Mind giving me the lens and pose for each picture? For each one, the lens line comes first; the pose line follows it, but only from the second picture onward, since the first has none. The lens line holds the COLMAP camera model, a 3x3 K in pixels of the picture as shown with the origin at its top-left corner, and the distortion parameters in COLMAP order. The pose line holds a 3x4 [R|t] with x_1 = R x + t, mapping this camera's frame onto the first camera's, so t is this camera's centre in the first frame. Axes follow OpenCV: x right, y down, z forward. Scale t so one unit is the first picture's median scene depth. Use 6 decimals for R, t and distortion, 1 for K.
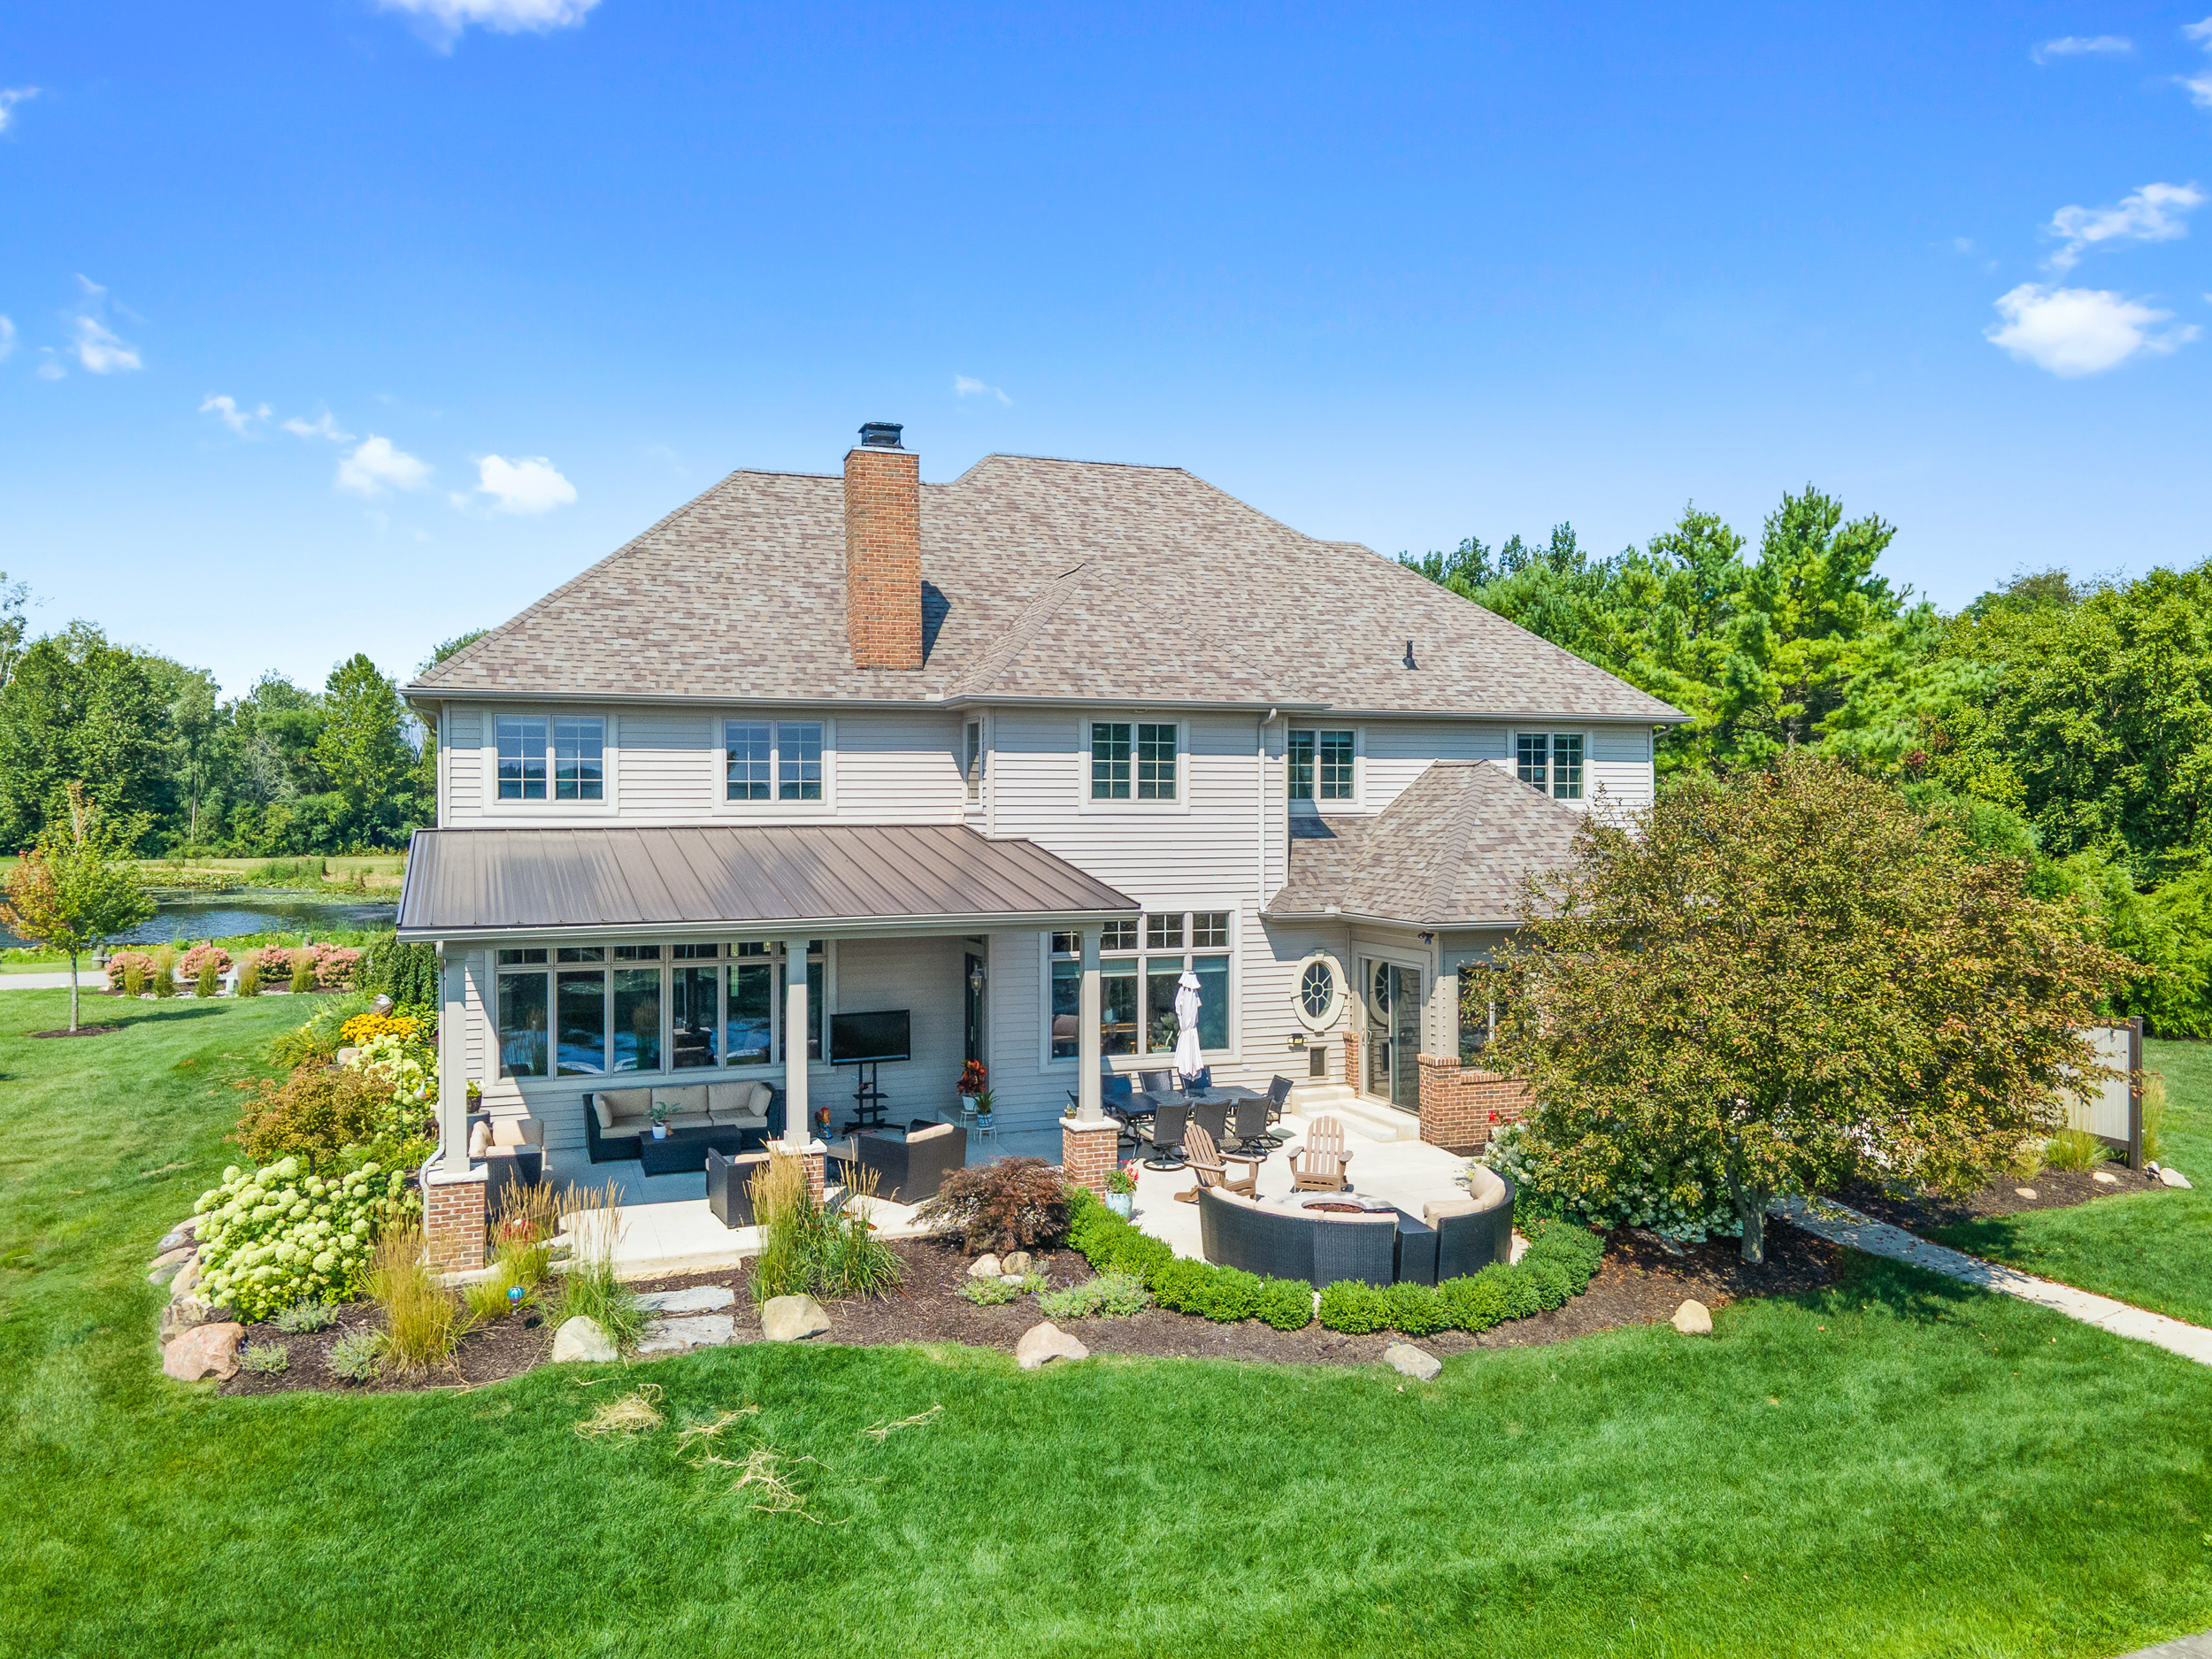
lens RADIAL K [[1604.2, 0, 1100.9], [0, 1604.2, 820.4], [0, 0, 1]] dist [0.032284, 0.041610]
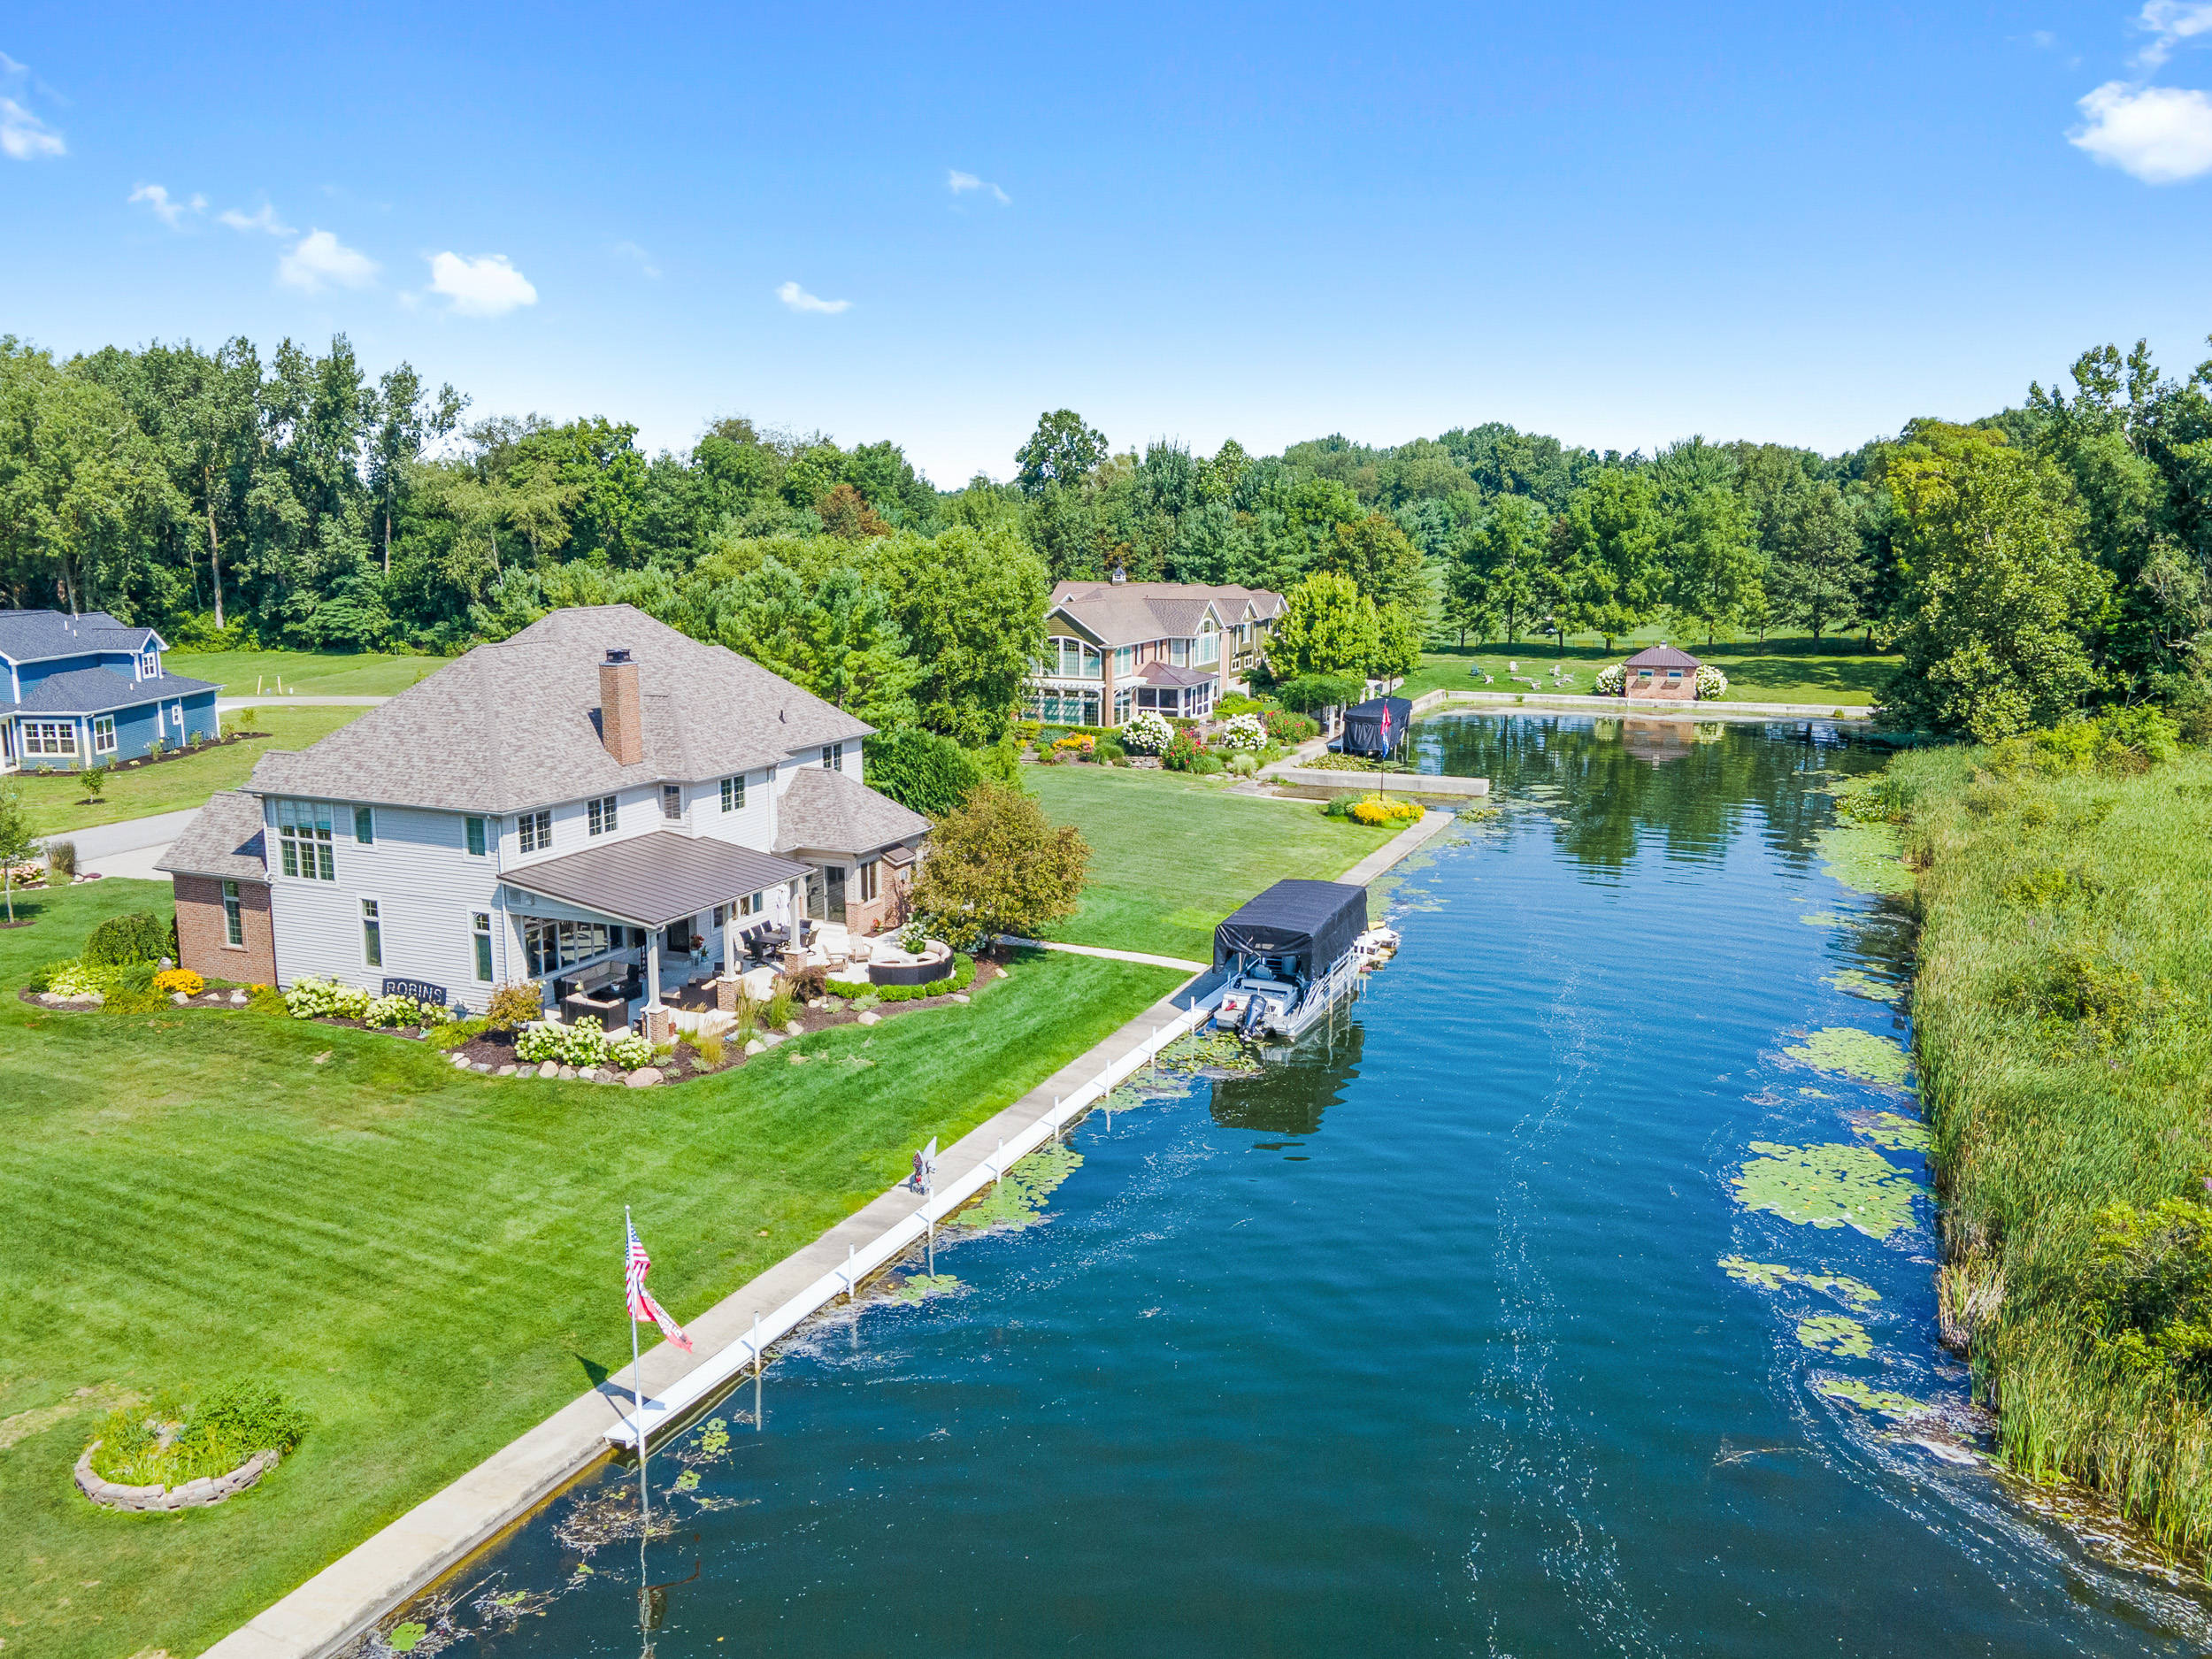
lens RADIAL K [[1721.1, 0, 1072.8], [0, 1721.1, 828.5], [0, 0, 1]] dist [0.026044, 0.000423]
pose [[0.705641, -0.128111, 0.696892, -1.354711], [0.007413, 0.984800, 0.173531, -0.411186], [-0.708531, -0.117284, 0.695865, -1.047243]]
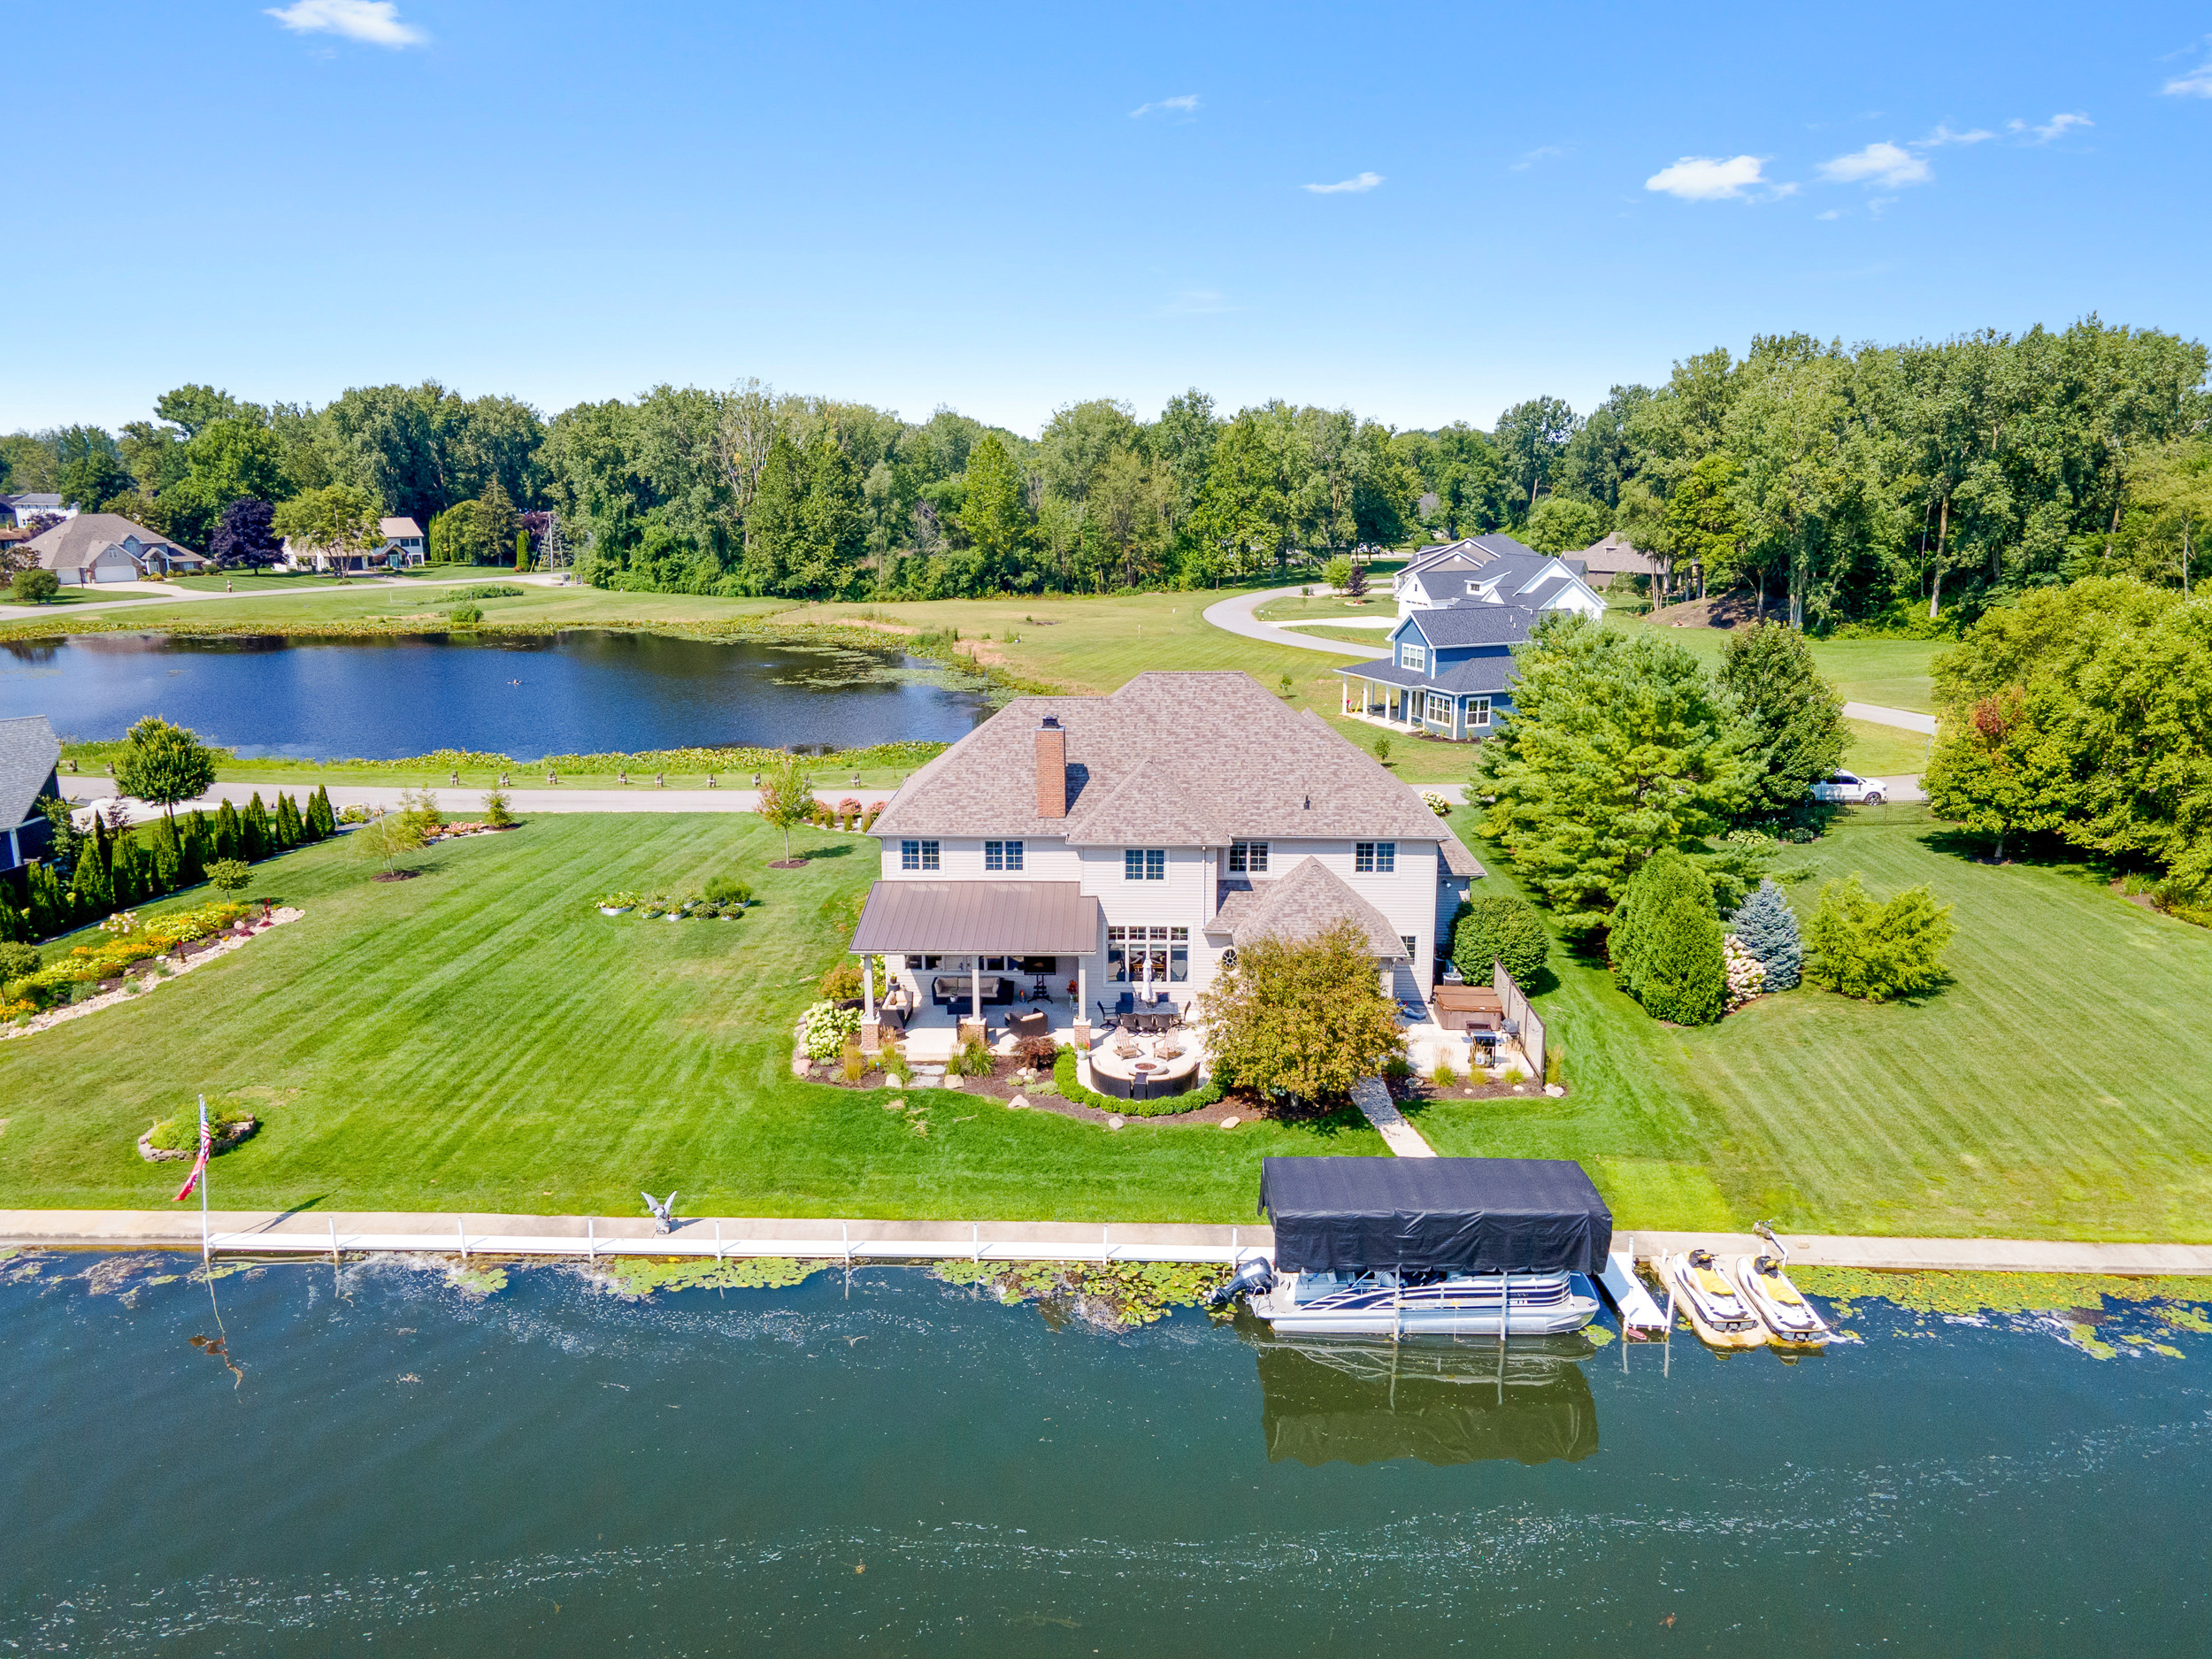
lens RADIAL K [[1582.5, 0, 1086.8], [0, 1582.5, 820.2], [0, 0, 1]] dist [0.050383, 0.003098]
pose [[0.922713, 0.082697, -0.376514, 0.827555], [-0.002505, 0.977984, 0.208666, -0.596635], [0.385480, -0.191595, 0.902605, -1.148228]]
